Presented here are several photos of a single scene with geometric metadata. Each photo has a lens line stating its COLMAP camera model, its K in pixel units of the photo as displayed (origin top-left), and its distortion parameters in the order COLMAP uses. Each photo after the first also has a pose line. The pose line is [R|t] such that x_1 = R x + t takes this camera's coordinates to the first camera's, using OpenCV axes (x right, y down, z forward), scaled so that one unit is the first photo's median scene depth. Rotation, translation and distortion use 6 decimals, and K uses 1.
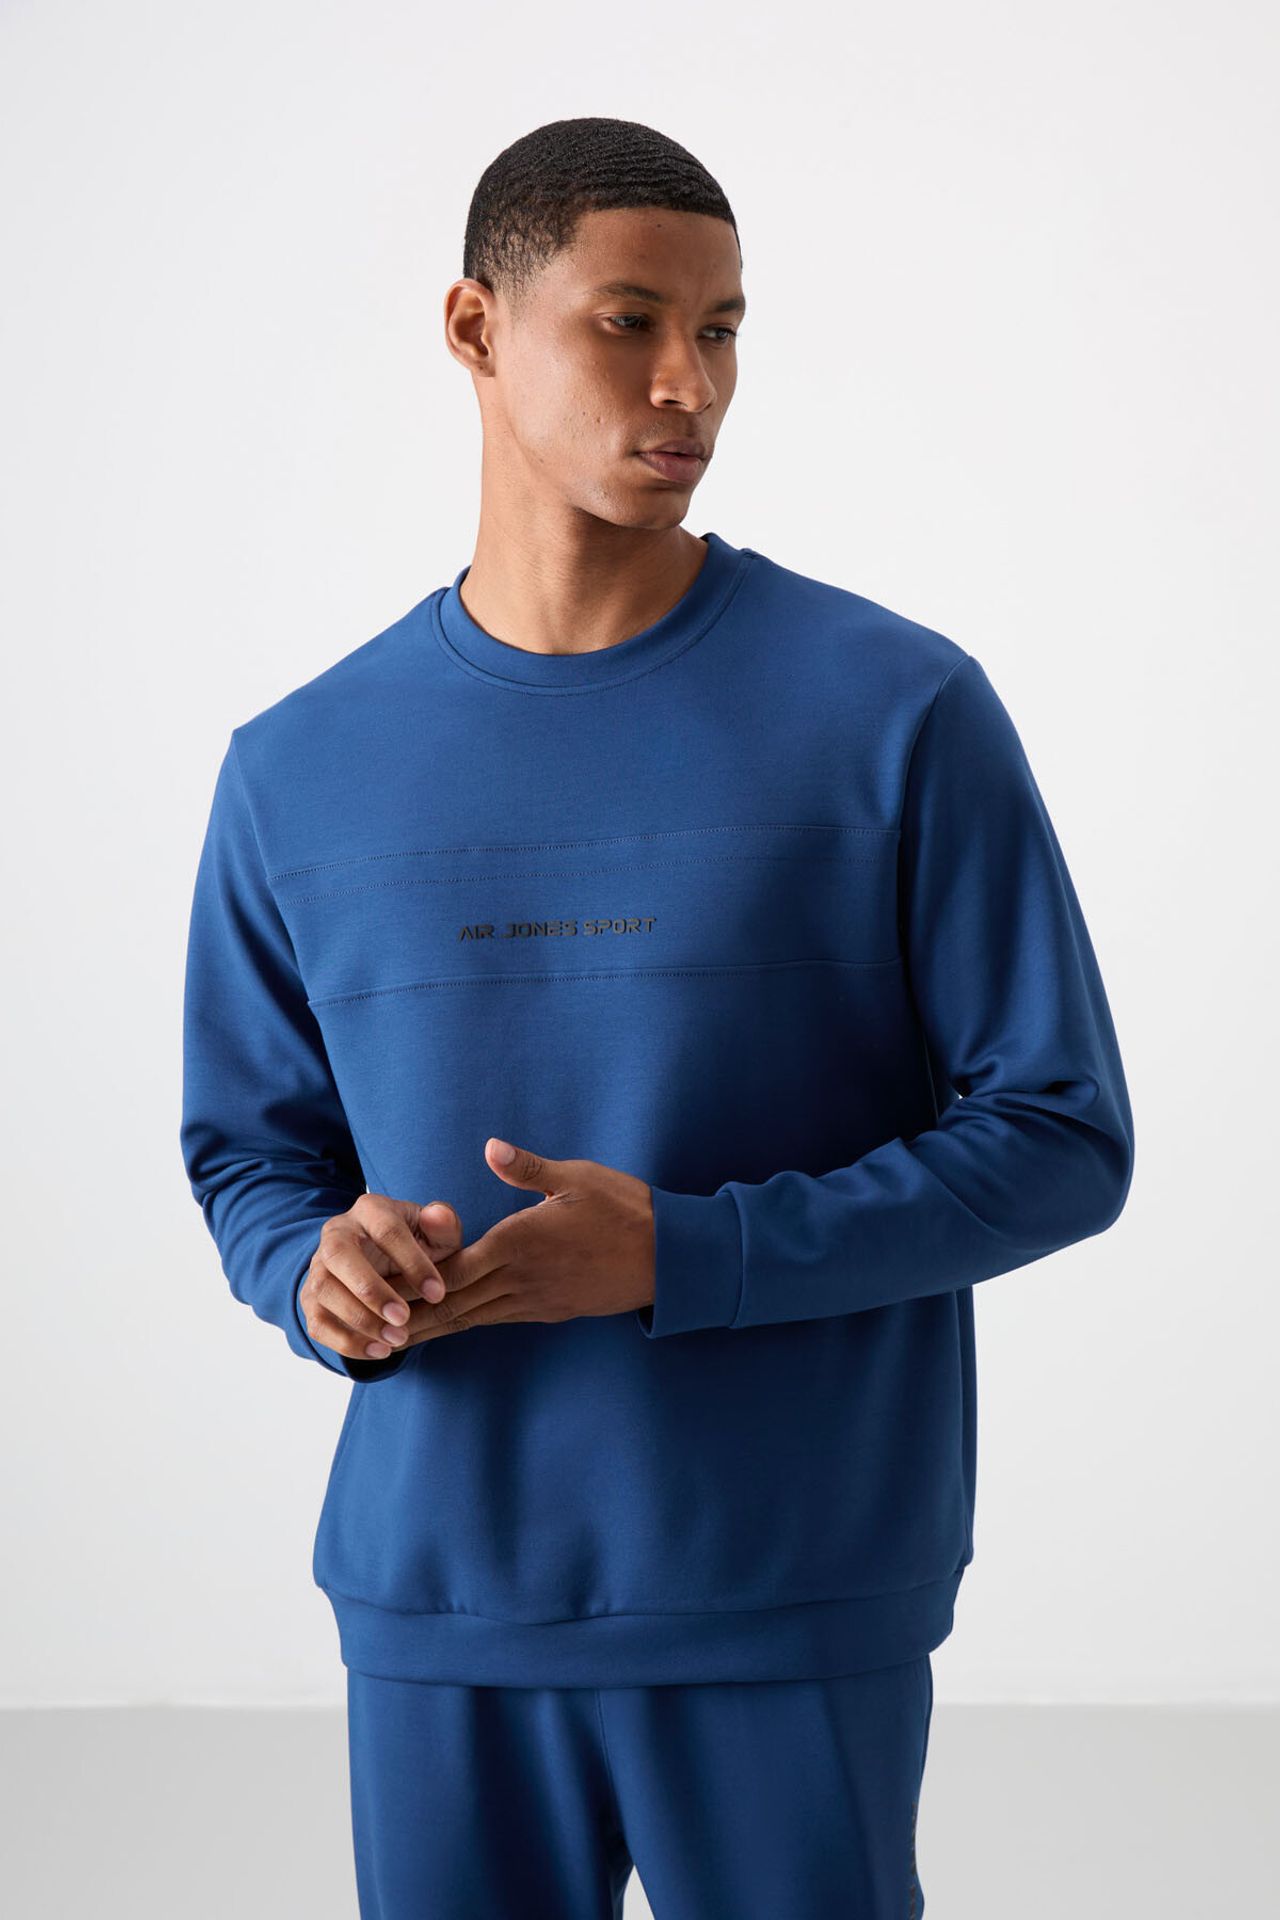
lens RADIAL K [[3123.4, 0, 640.0], [0, 3123.4, 960.0], [0, 0, 1]] dist [0.020410, 0.065987]
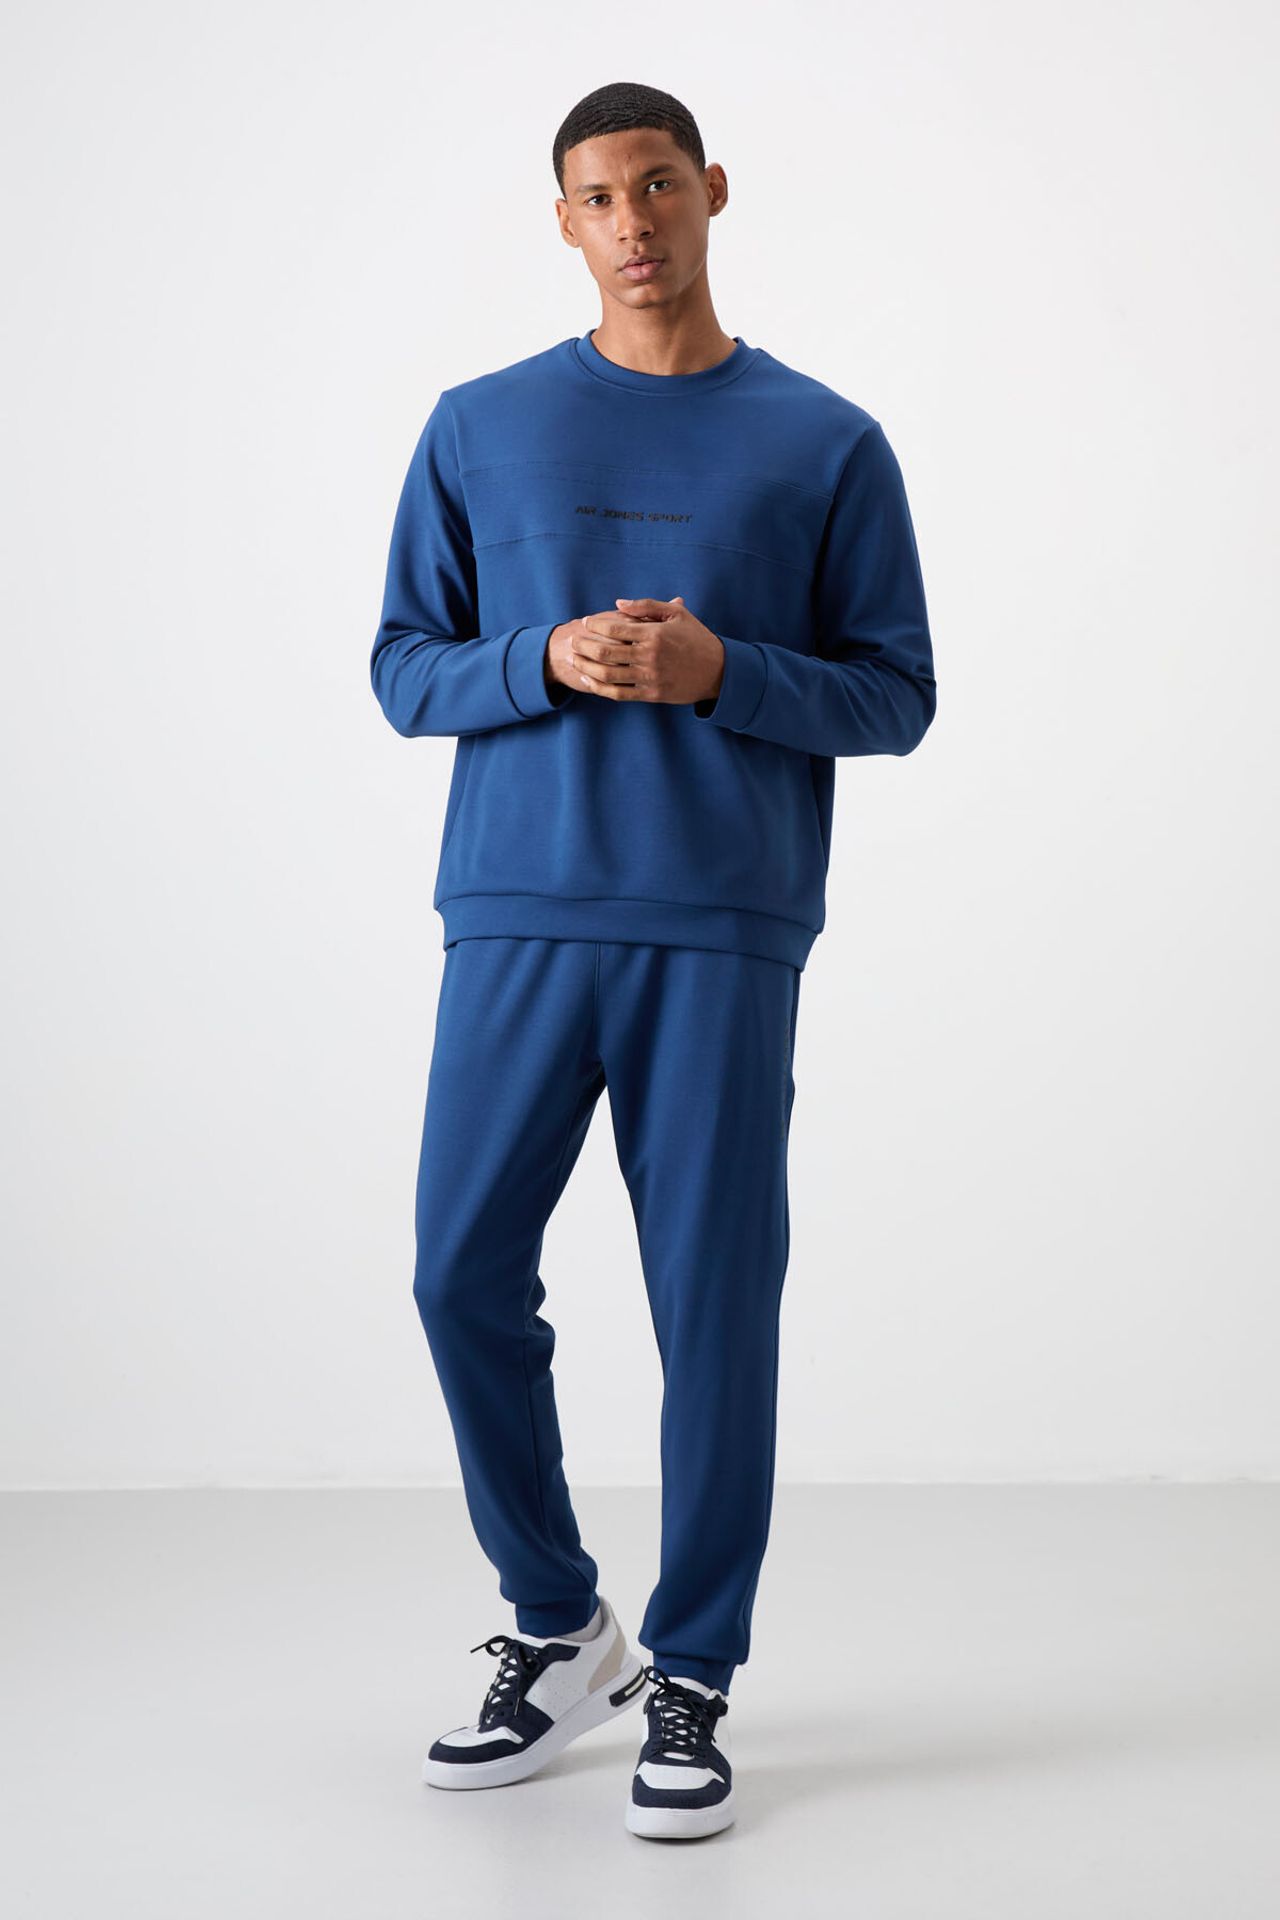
lens RADIAL K [[3176.5, 0, 640.0], [0, 3176.5, 960.0], [0, 0, 1]] dist [0.159940, 0.023859]
pose [[0.995491, 0.092505, -0.020970, 0.036185], [-0.086824, 0.977701, 0.191215, -0.113456], [0.038191, -0.188532, 0.981324, -0.745760]]
